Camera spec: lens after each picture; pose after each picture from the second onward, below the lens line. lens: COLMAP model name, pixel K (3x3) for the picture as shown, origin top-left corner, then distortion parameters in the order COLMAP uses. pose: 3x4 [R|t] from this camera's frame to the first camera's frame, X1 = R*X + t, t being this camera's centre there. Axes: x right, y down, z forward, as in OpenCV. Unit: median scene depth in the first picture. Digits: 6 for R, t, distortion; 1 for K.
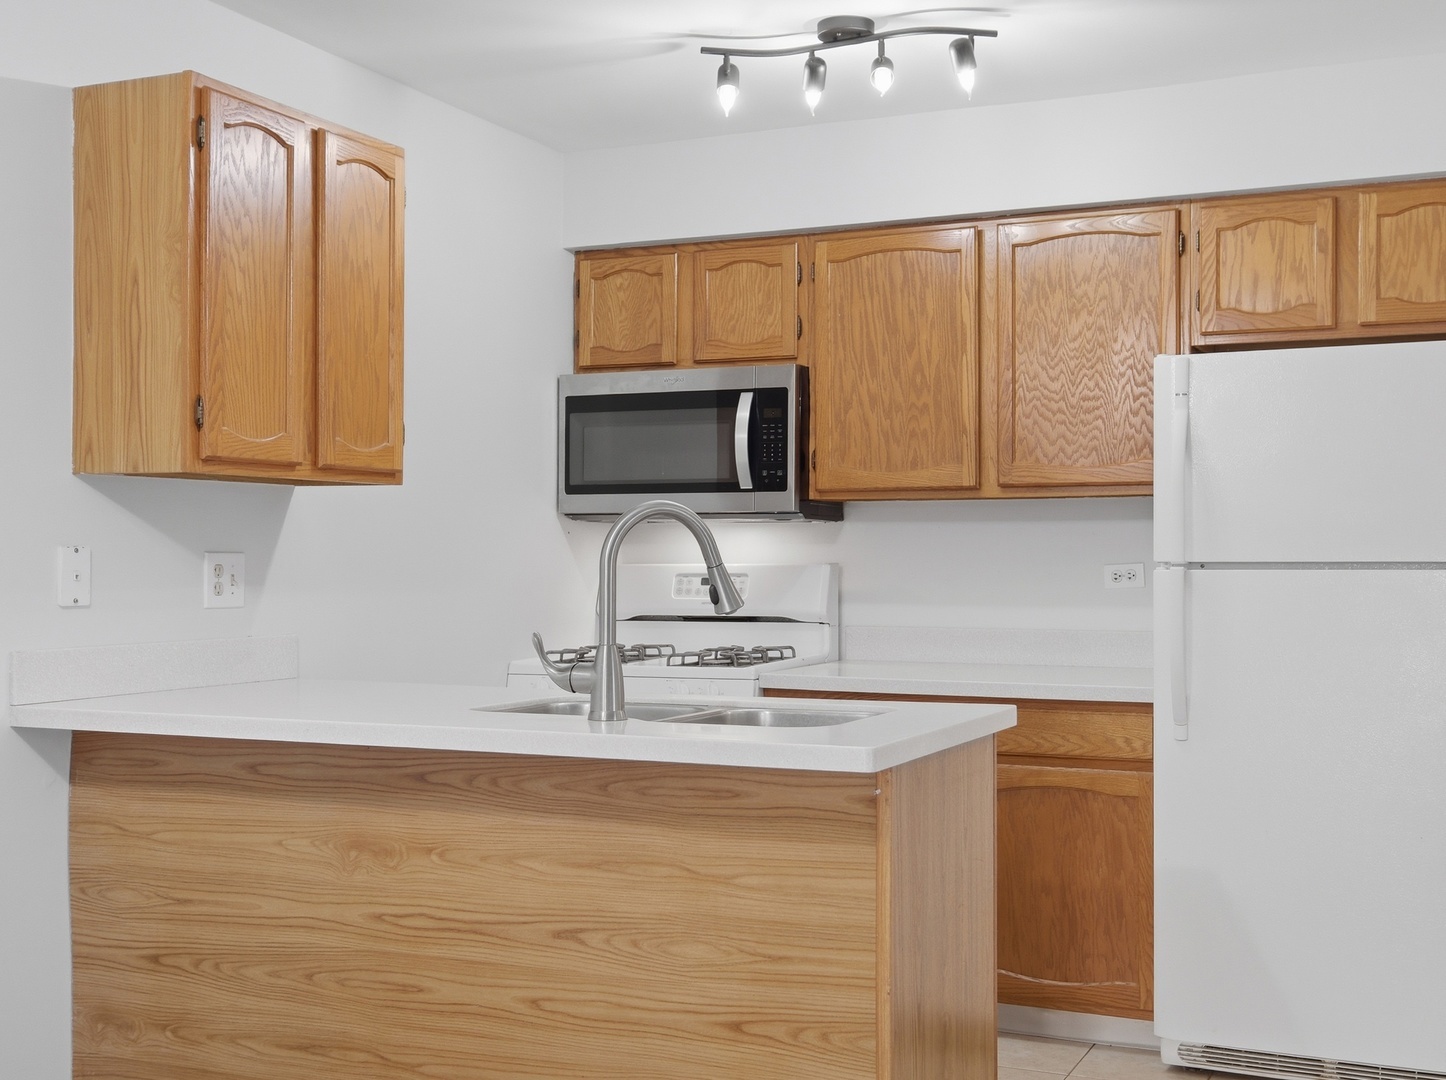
lens RADIAL K [[1658.1, 0, 723.9], [0, 1658.1, 546.8], [0, 0, 1]] dist [0.004472, 0.000000]
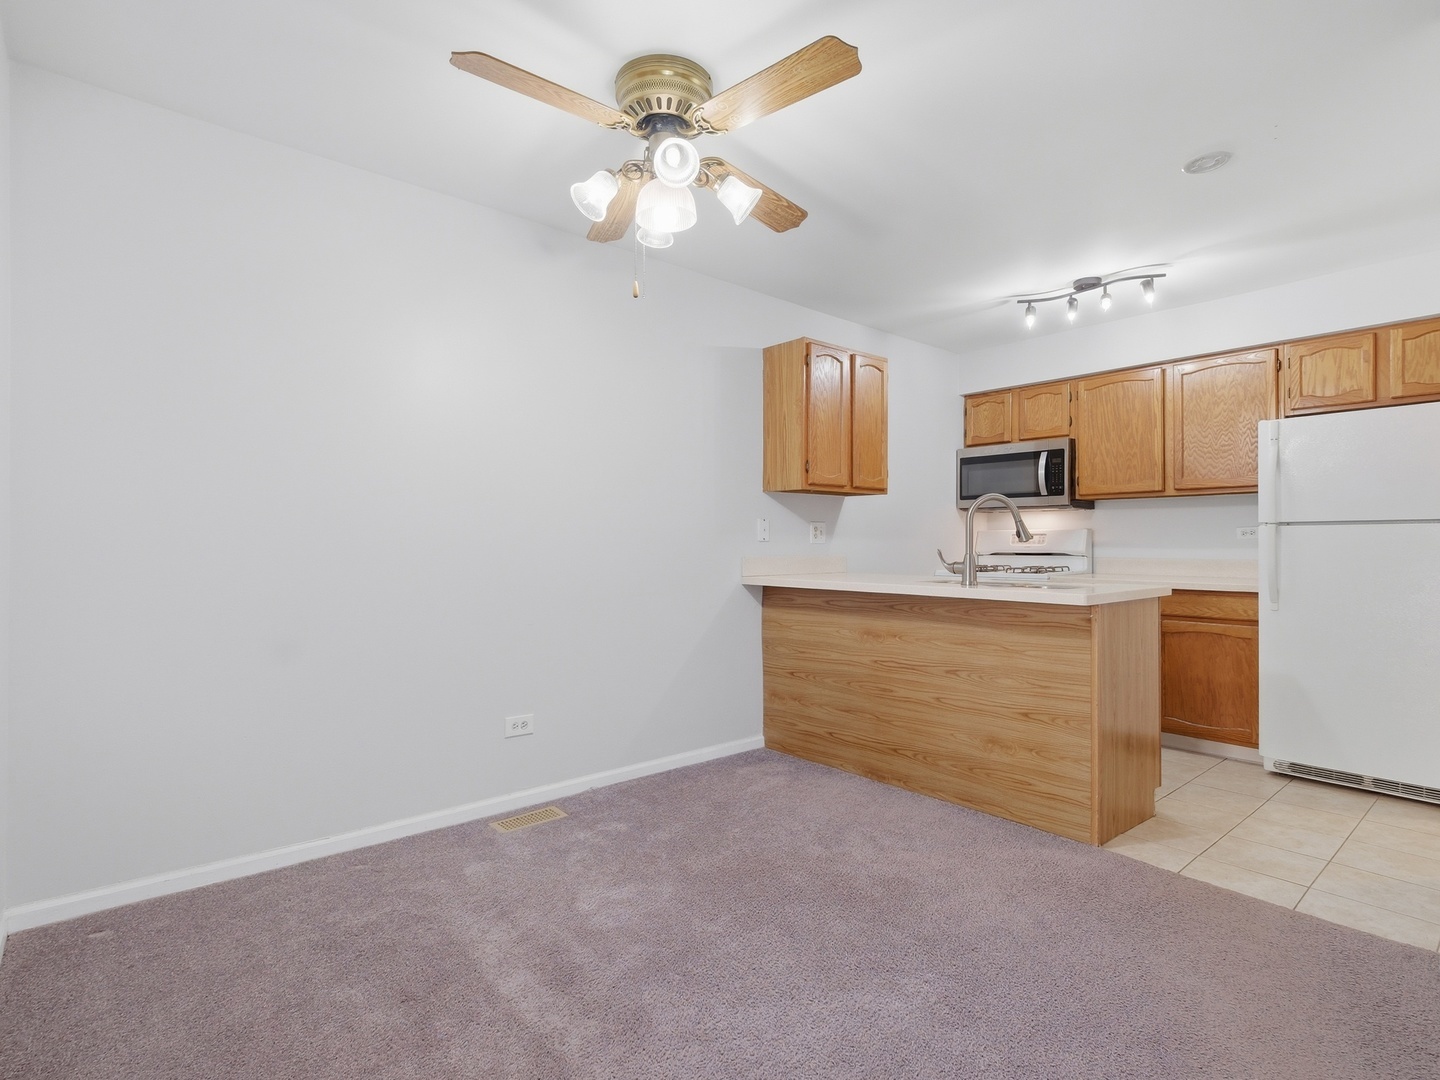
lens RADIAL K [[717.3, 0, 719.8], [0, 717.3, 535.2], [0, 0, 1]] dist [-0.004238, -0.001431]
pose [[0.905908, -0.003086, -0.423463, 0.032987], [0.001922, 0.999993, -0.003177, 0.026904], [0.423470, 0.002064, 0.905908, -0.075042]]
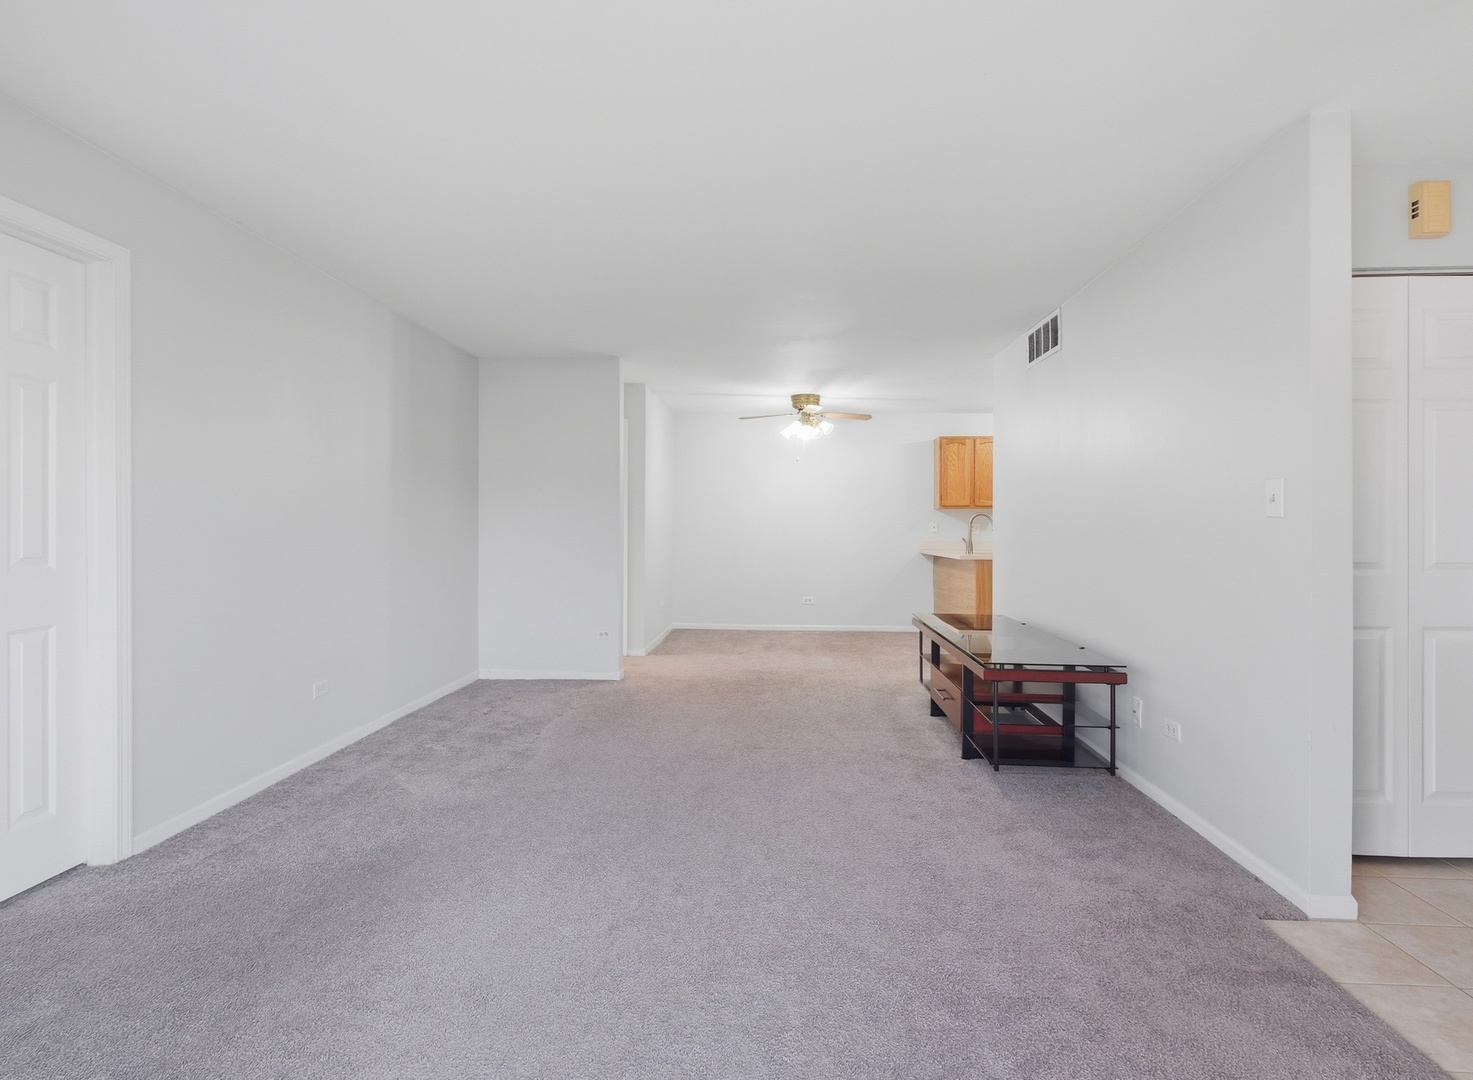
lens RADIAL K [[733.7, 0, 738.8], [0, 733.7, 527.0], [0, 0, 1]] dist [-0.004238, -0.001431]
pose [[0.356011, -0.000026, -0.934482, 1.473205], [0.000961, 0.999999, 0.000339, 0.013155], [0.934481, -0.001018, 0.356011, -0.424911]]
